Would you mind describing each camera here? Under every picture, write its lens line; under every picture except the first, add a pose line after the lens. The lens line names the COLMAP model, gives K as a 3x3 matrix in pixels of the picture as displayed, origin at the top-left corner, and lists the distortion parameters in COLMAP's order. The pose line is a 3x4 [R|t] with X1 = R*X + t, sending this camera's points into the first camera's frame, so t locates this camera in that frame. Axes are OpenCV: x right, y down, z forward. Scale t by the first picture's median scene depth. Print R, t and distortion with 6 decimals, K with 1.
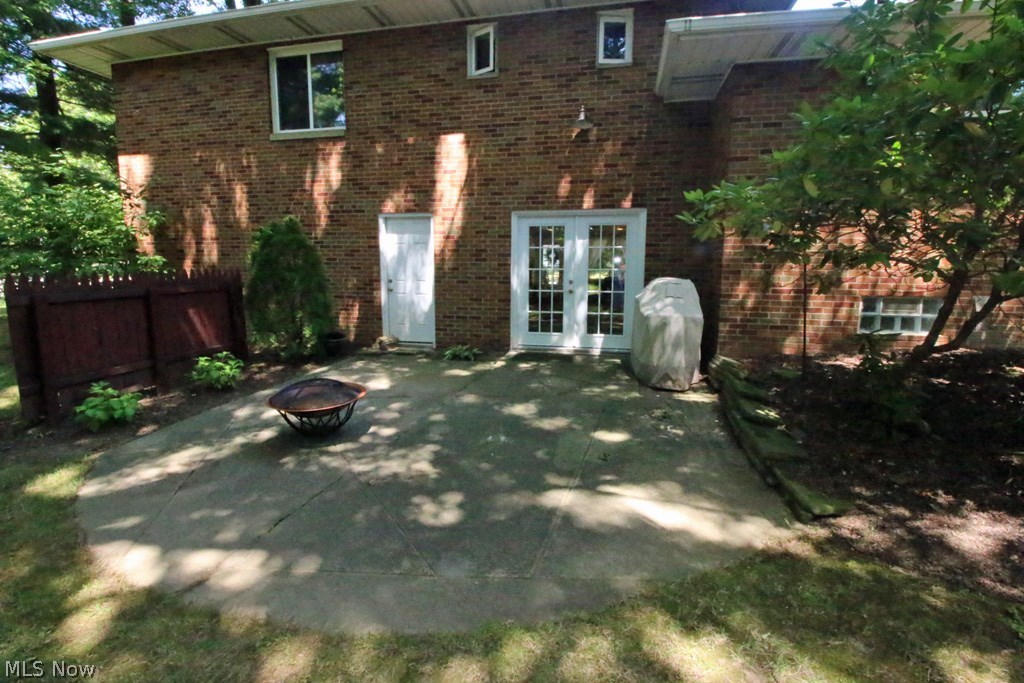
lens RADIAL K [[468.2, 0, 512.1], [0, 468.2, 329.3], [0, 0, 1]] dist [0.004078, -0.014557]
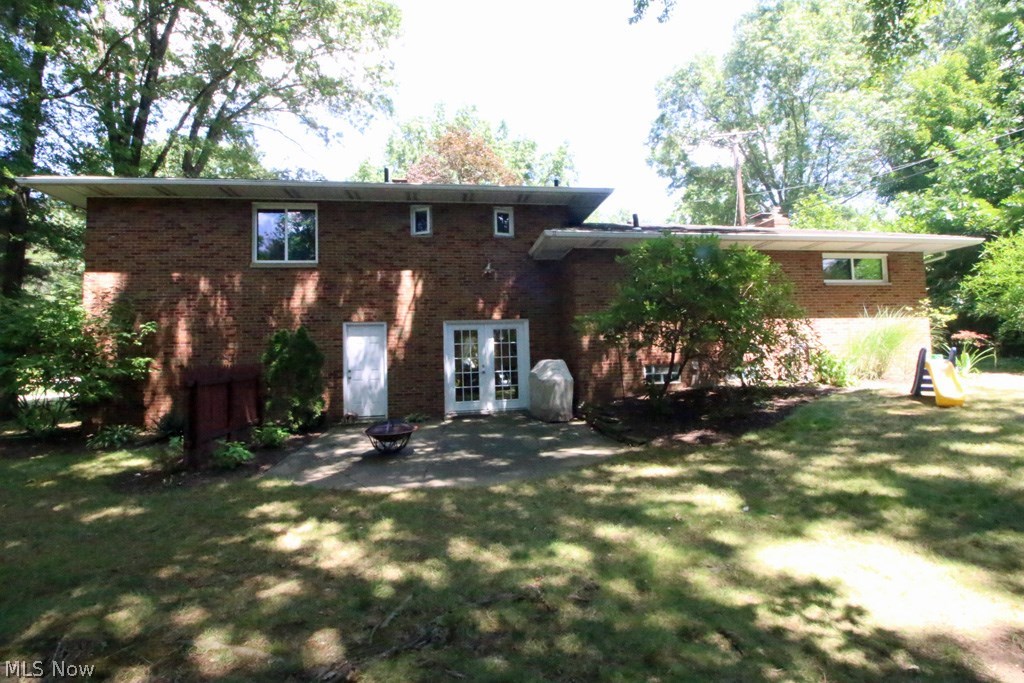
lens RADIAL K [[468.2, 0, 512.1], [0, 468.2, 329.3], [0, 0, 1]] dist [0.004078, -0.014557]
pose [[0.933910, -0.011246, 0.357332, -0.328420], [0.082816, 0.979123, -0.185631, 0.071574], [-0.347784, 0.202955, 0.915344, -0.442169]]
